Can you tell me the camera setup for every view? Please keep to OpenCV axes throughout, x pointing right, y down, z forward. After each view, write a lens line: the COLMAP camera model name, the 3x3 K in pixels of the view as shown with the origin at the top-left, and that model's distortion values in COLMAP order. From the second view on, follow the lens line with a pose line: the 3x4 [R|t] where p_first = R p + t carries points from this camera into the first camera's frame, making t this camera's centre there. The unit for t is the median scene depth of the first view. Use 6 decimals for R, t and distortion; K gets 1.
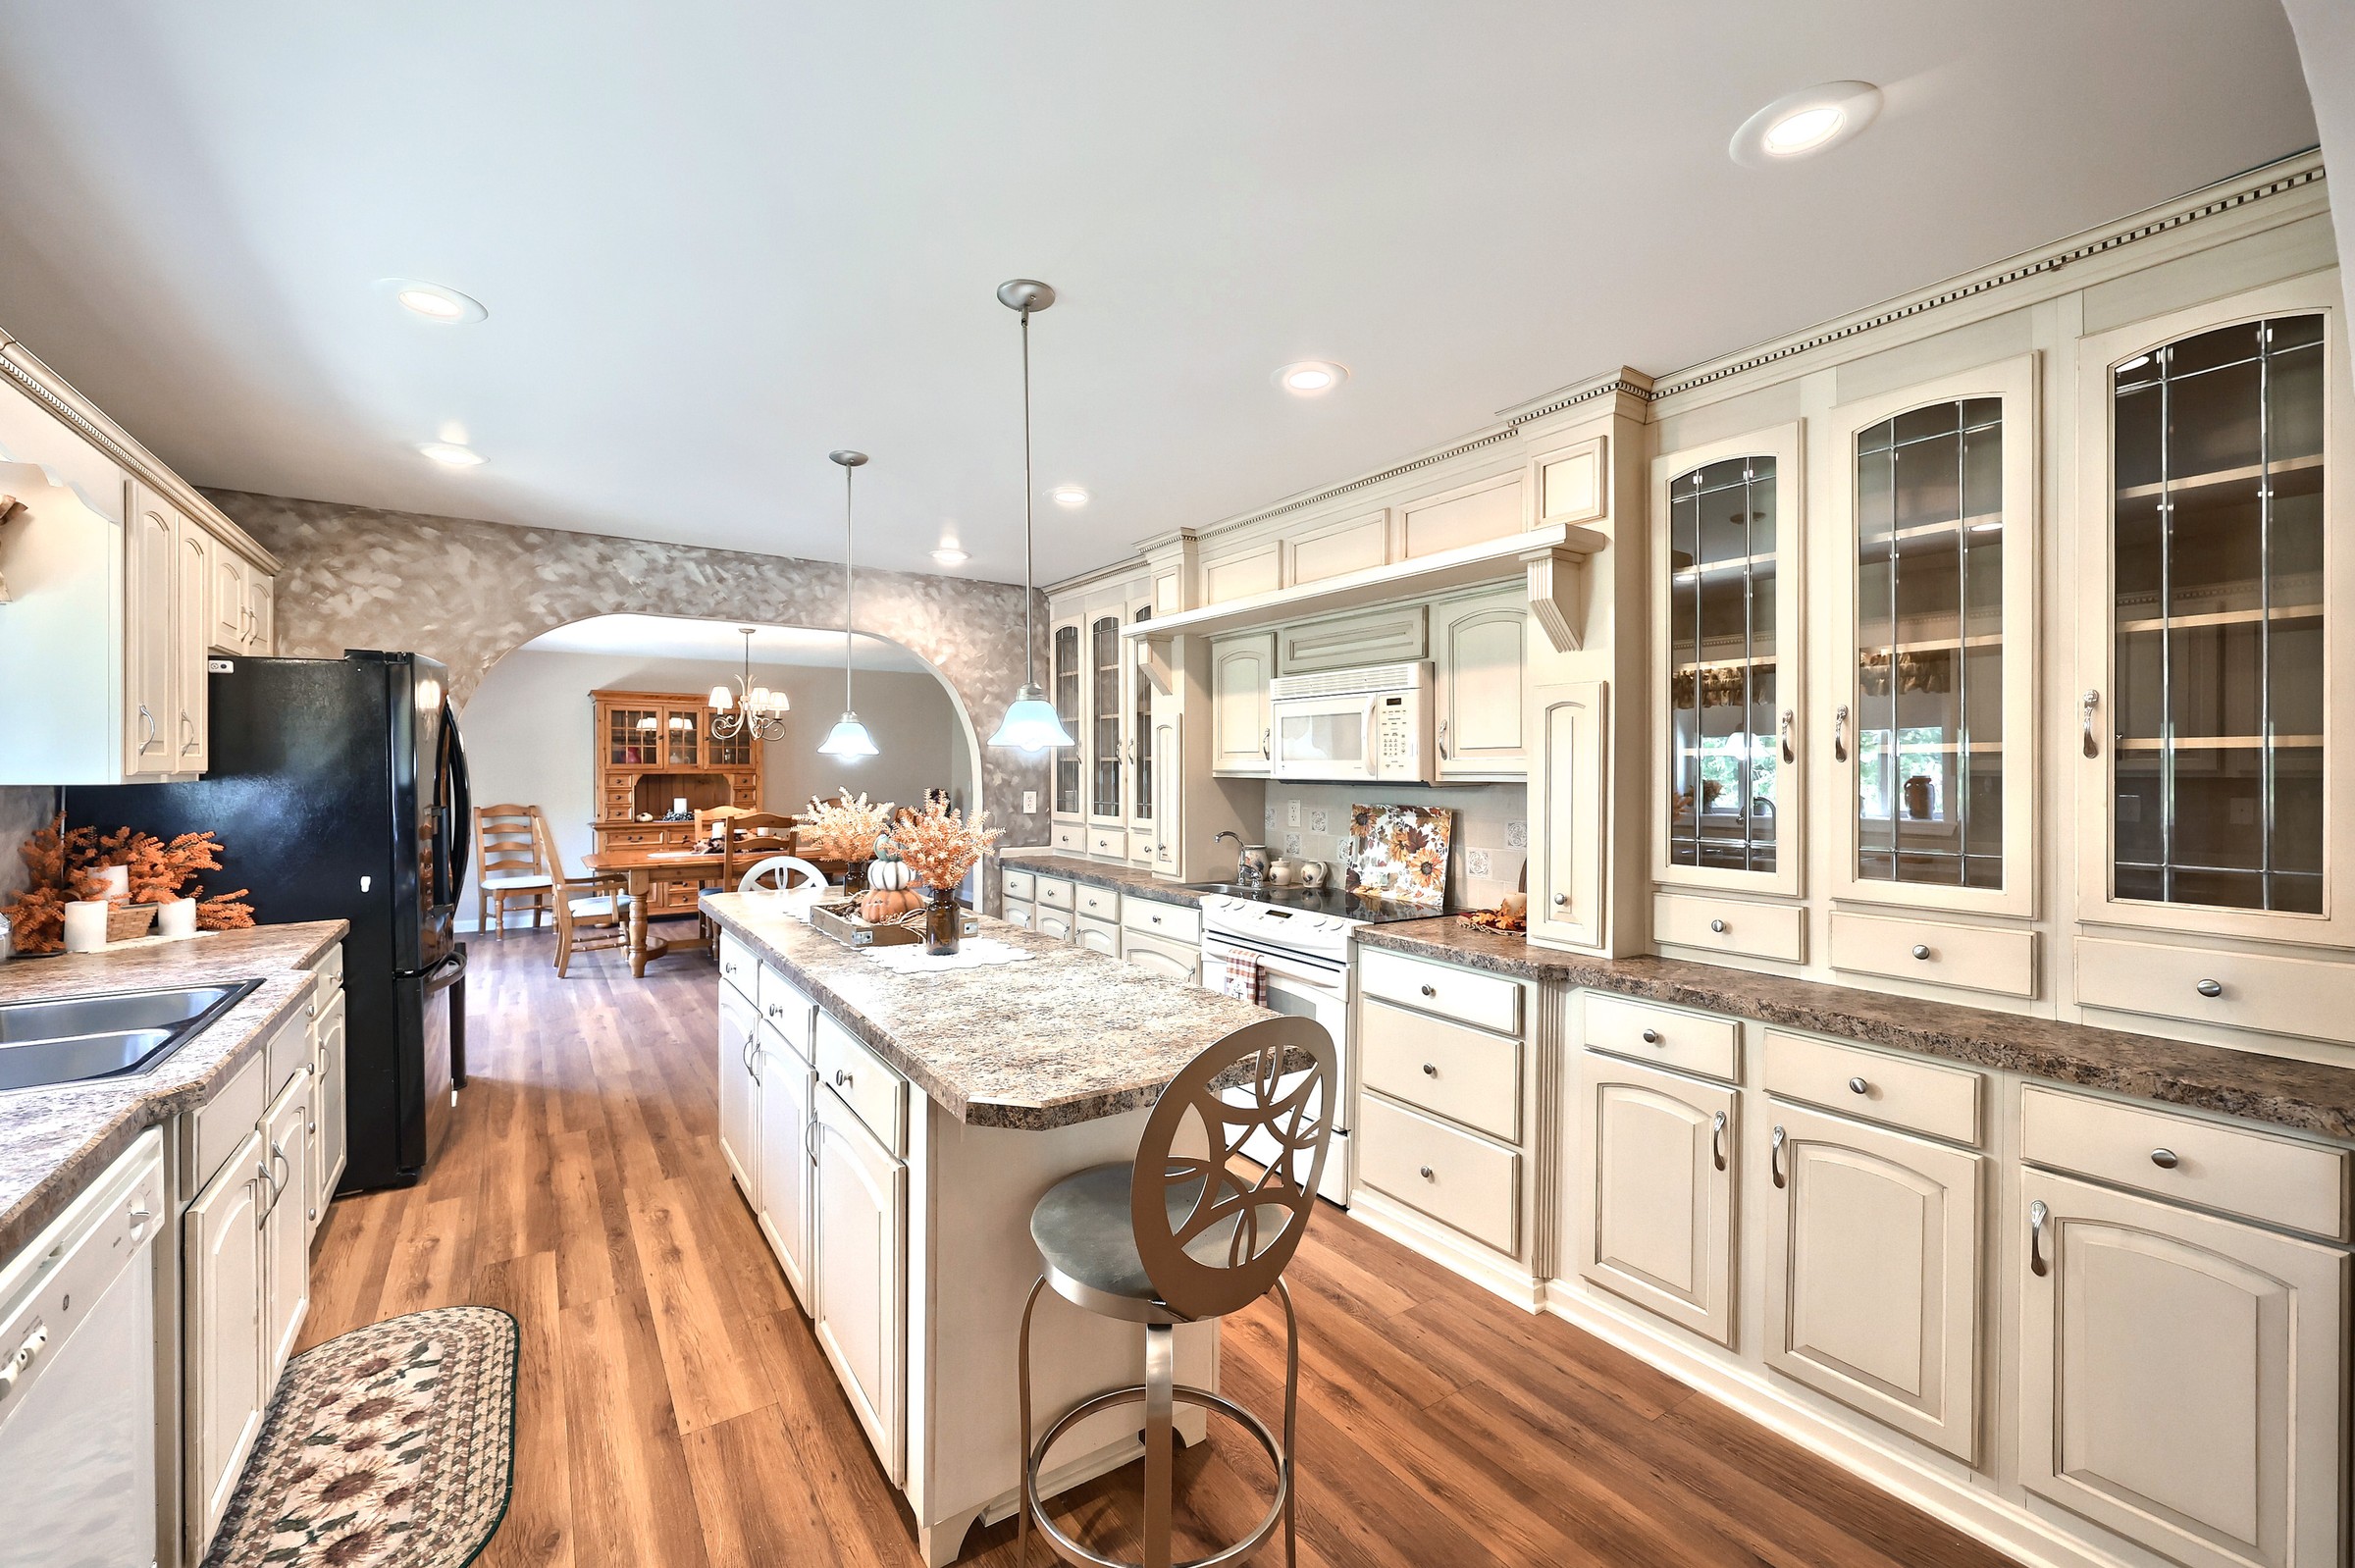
lens RADIAL K [[951.4, 0, 1147.2], [0, 951.4, 768.2], [0, 0, 1]] dist [-0.000048, 0.000379]
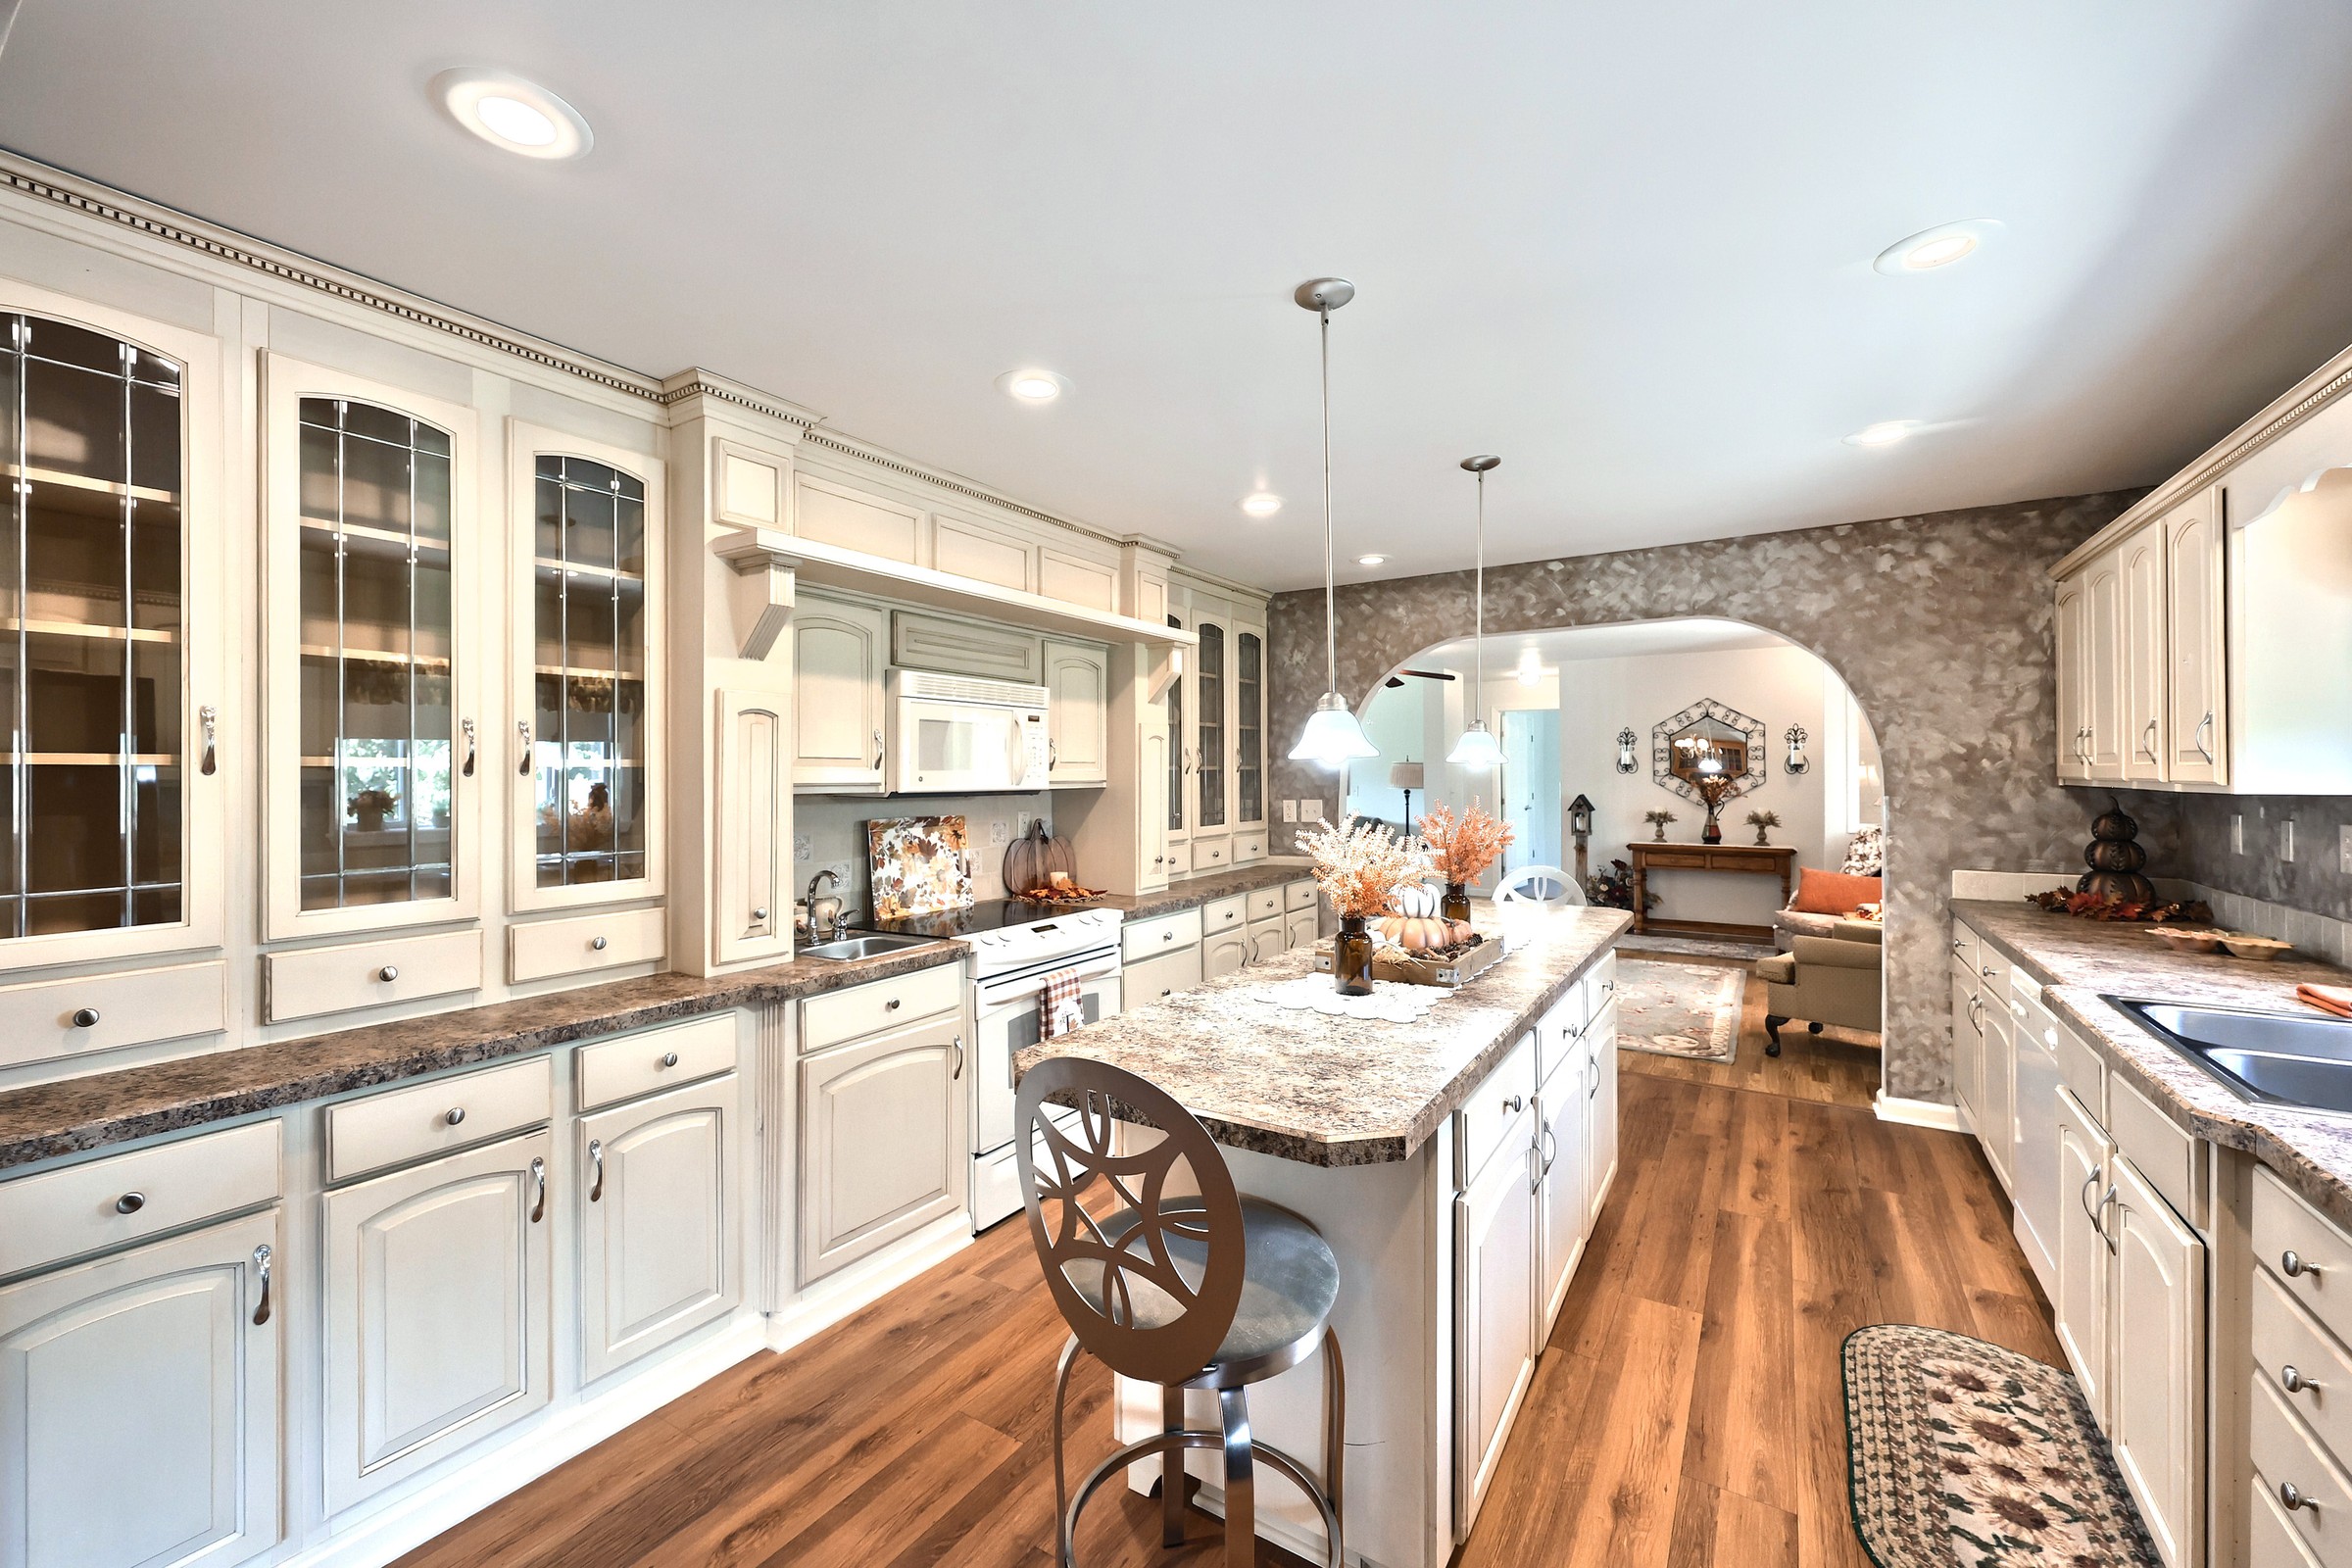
lens RADIAL K [[953.1, 0, 1205.6], [0, 953.1, 778.0], [0, 0, 1]] dist [0.021035, -0.009726]
pose [[-0.435326, 0.002571, 0.900269, -0.627657], [0.006830, 0.999977, 0.000447, 0.001554], [-0.900247, 0.006344, -0.435333, 0.997168]]
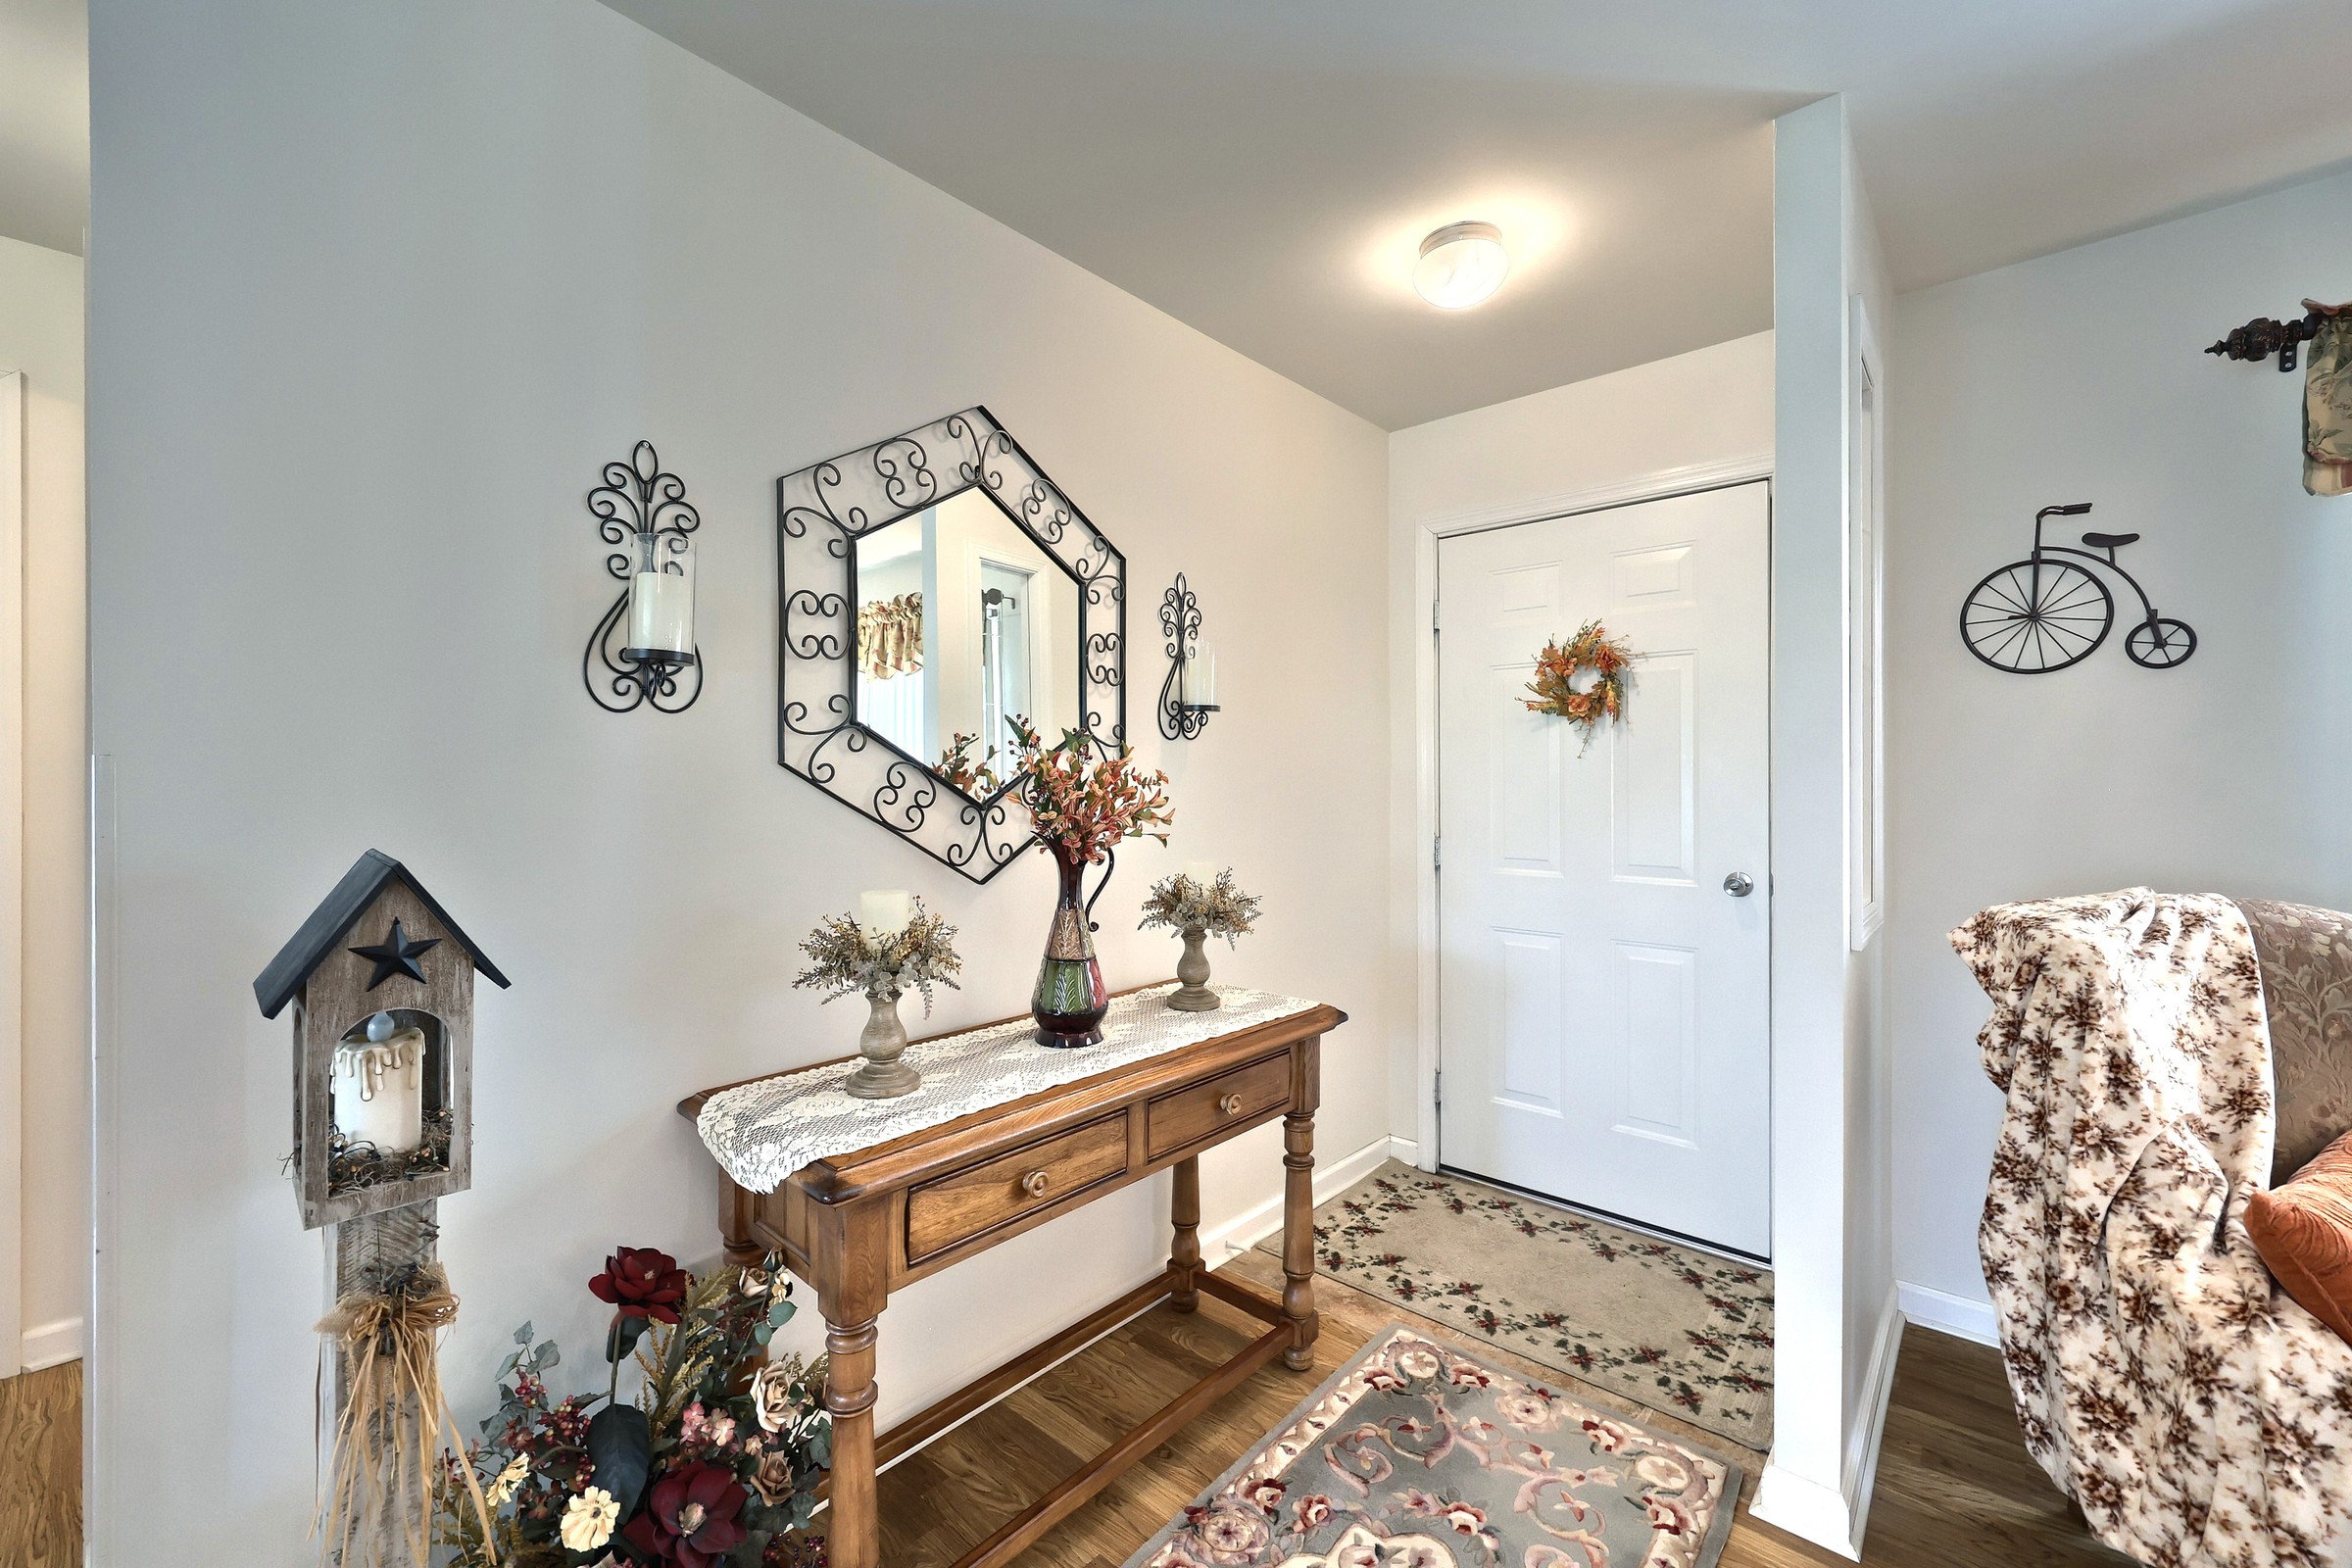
lens RADIAL K [[966.3, 0, 1177.7], [0, 966.3, 772.1], [0, 0, 1]] dist [-0.002384, -0.000158]
pose [[-0.962312, 0.000372, -0.271948, 0.755244], [0.001847, 0.999985, -0.005166, 0.024486], [0.271942, -0.005473, -0.962298, -0.340733]]
